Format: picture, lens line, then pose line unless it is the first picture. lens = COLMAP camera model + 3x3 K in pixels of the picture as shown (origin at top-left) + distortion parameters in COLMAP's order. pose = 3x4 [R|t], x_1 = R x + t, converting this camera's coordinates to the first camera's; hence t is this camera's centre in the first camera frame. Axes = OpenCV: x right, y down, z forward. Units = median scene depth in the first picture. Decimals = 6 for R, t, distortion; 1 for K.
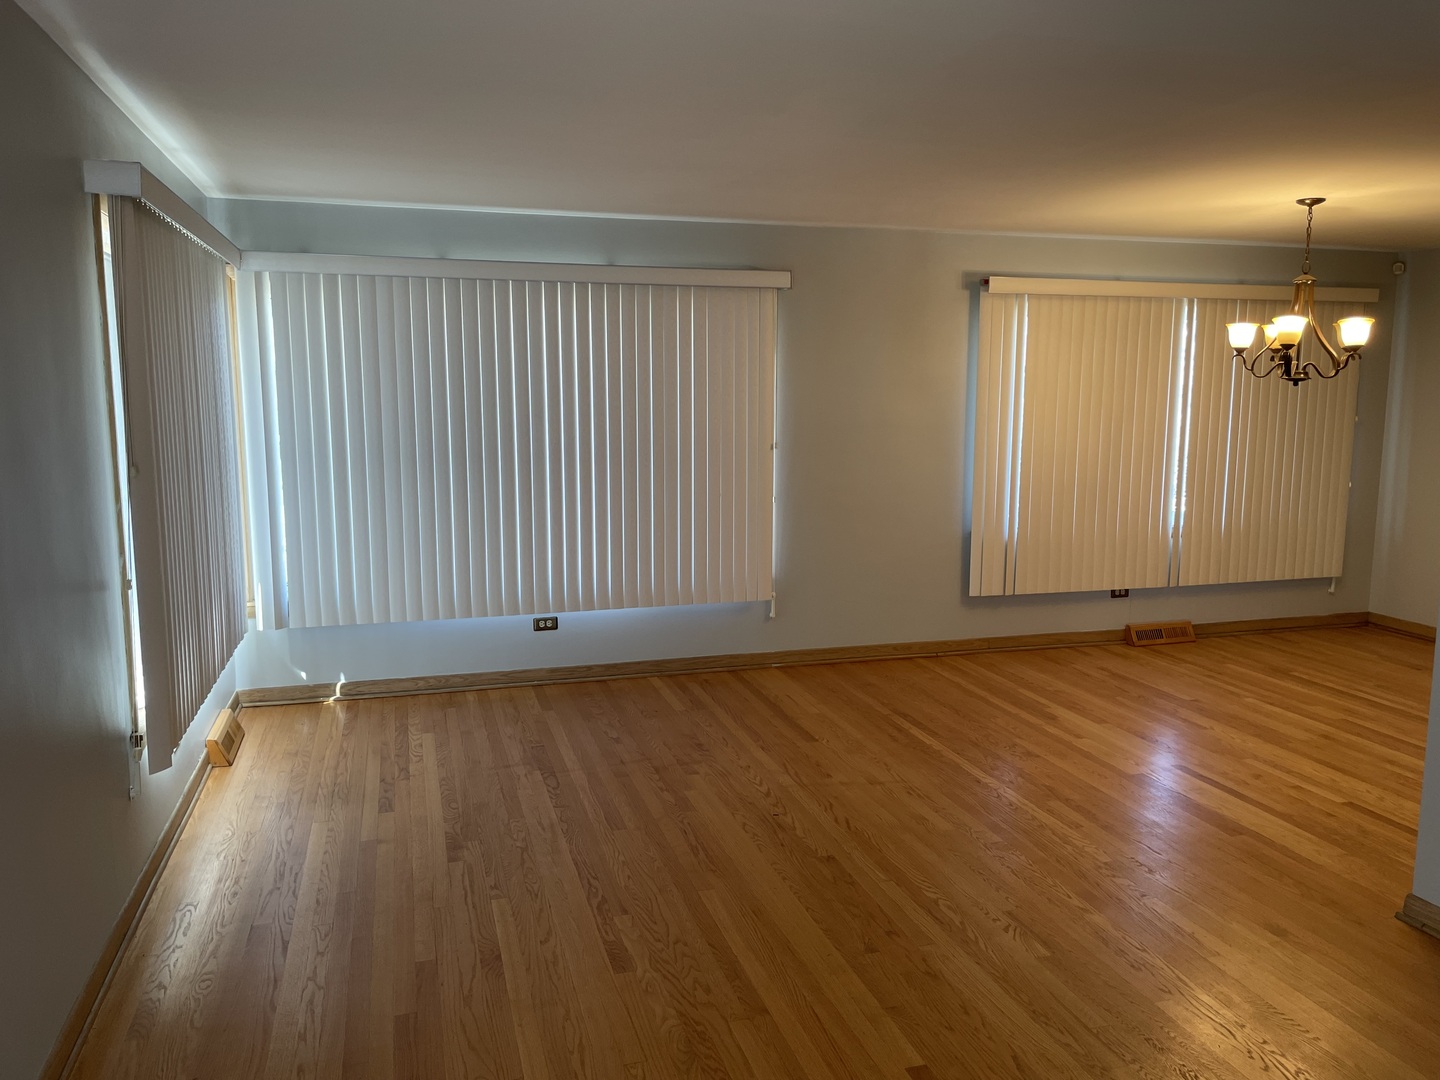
lens RADIAL K [[1086.1, 0, 720.0], [0, 1086.1, 540.0], [0, 0, 1]] dist [-0.004556, -0.001630]
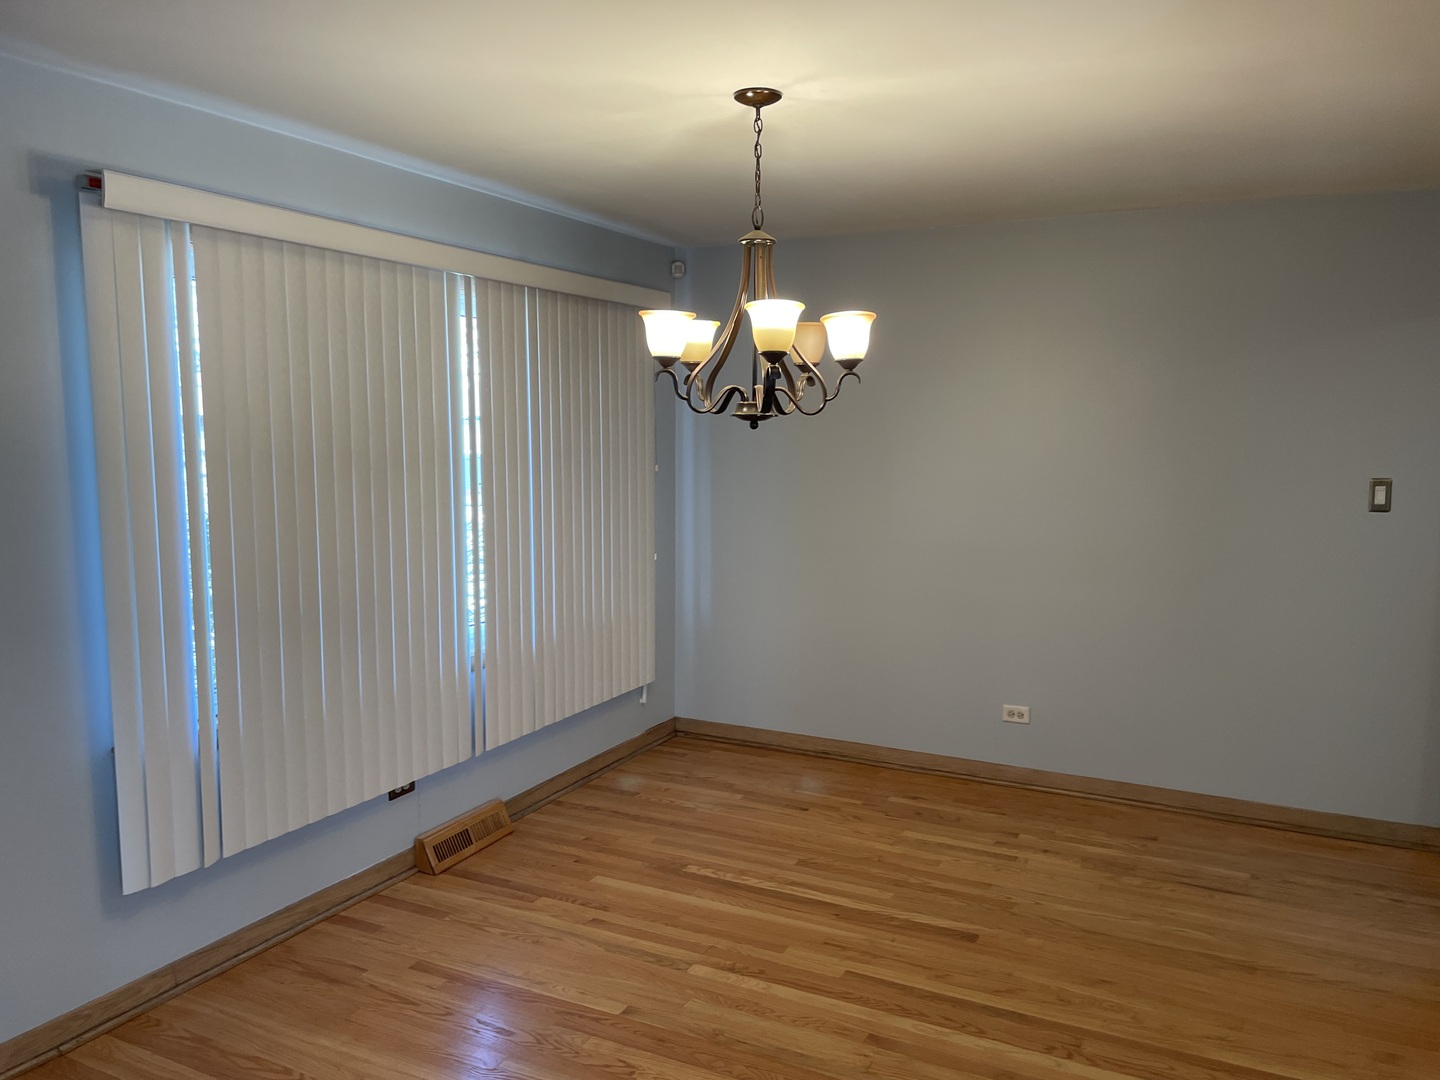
lens RADIAL K [[1084.9, 0, 724.9], [0, 1084.9, 560.9], [0, 0, 1]] dist [0.098422, -0.163897]
pose [[0.677743, -0.087264, 0.730102, 0.080600], [0.093773, 0.995083, 0.031887, -0.075636], [-0.729295, 0.046853, 0.682594, 0.510559]]
